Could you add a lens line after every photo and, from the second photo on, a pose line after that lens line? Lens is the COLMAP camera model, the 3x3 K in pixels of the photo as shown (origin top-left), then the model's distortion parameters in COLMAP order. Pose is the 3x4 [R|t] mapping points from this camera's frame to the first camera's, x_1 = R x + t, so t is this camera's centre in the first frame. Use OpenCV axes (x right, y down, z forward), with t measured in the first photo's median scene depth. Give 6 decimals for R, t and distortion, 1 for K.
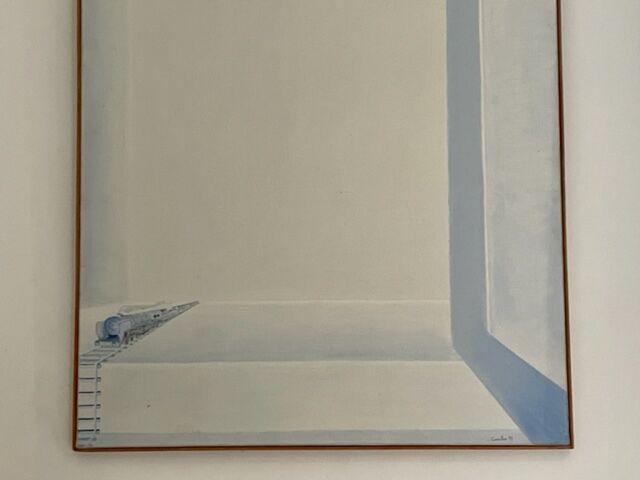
lens RADIAL K [[1010.5, 0, 319.4], [0, 1010.5, 234.6], [0, 0, 1]] dist [0.089217, 0.000000]
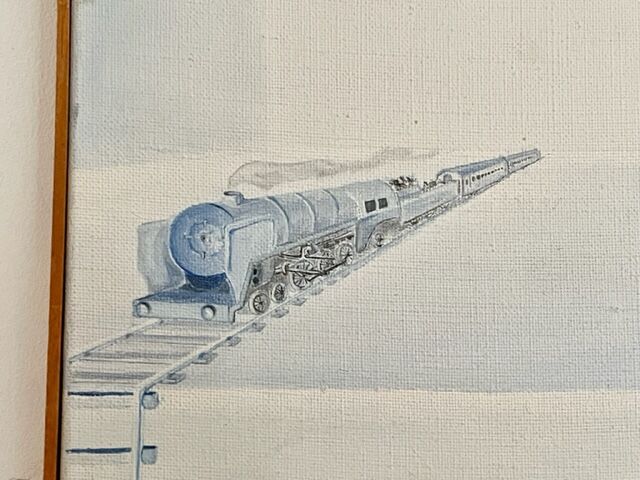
lens RADIAL K [[1010.5, 0, 338.6], [0, 1010.5, 235.5], [0, 0, 1]] dist [0.089217, 0.000000]
pose [[0.999516, 0.013789, 0.027900, -0.177506], [-0.013920, 0.999893, 0.004472, 0.087233], [-0.027835, -0.004858, 0.999601, 0.748192]]
